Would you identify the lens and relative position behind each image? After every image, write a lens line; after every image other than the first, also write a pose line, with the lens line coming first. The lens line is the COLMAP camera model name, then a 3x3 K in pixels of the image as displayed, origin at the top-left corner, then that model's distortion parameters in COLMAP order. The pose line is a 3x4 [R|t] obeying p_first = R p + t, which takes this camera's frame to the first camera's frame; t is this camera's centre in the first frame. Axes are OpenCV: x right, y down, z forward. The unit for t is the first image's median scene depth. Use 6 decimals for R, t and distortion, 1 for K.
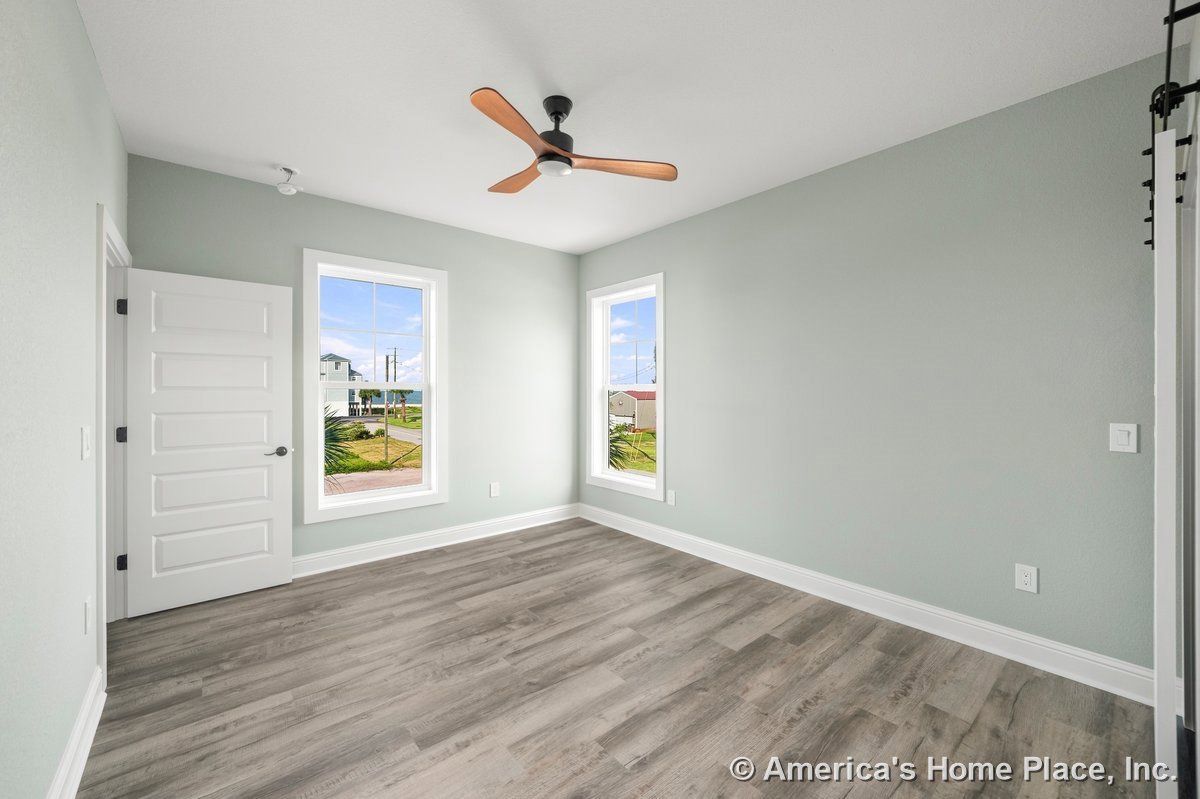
lens RADIAL K [[467.8, 0, 595.0], [0, 467.8, 386.5], [0, 0, 1]] dist [-0.003161, 0.000552]
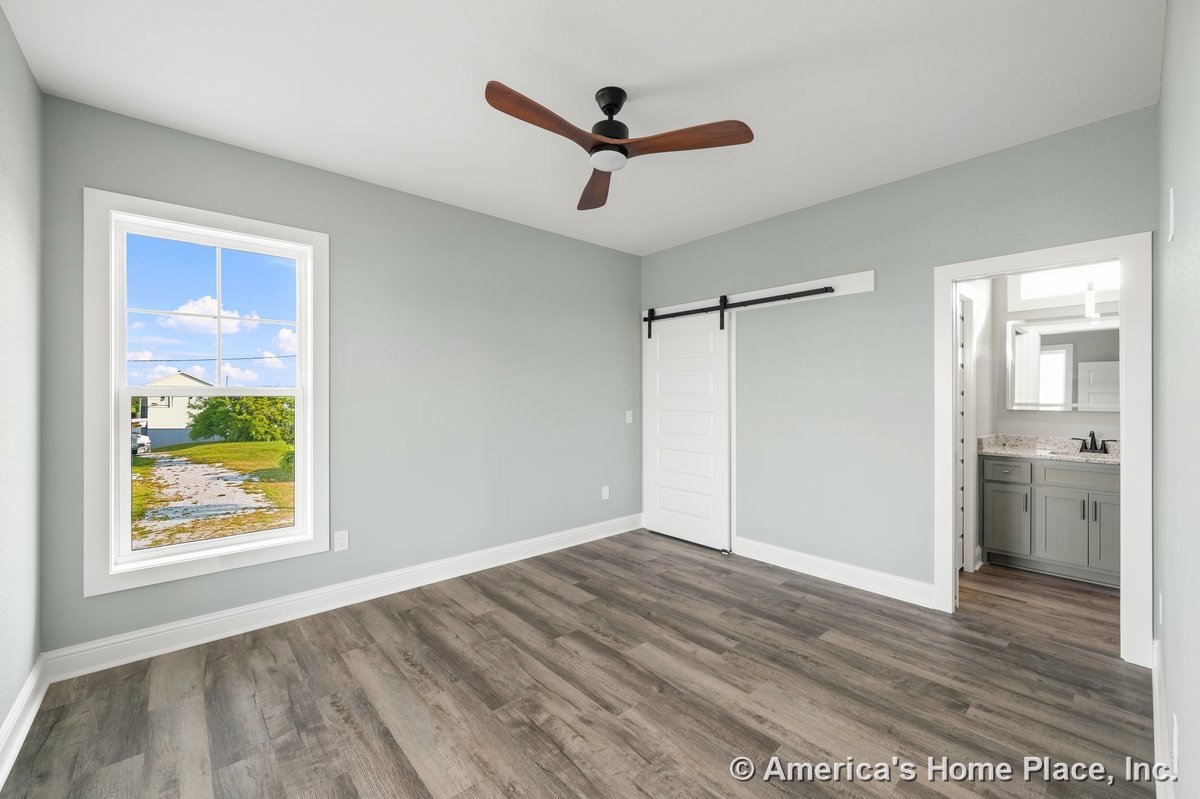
lens RADIAL K [[467.8, 0, 603.0], [0, 467.8, 395.6], [0, 0, 1]] dist [-0.003161, 0.000552]
pose [[-0.006647, 0.001326, 0.999977, -0.921864], [-0.005638, 0.999983, -0.001364, 0.006303], [-0.999962, -0.005647, -0.006640, 0.921627]]
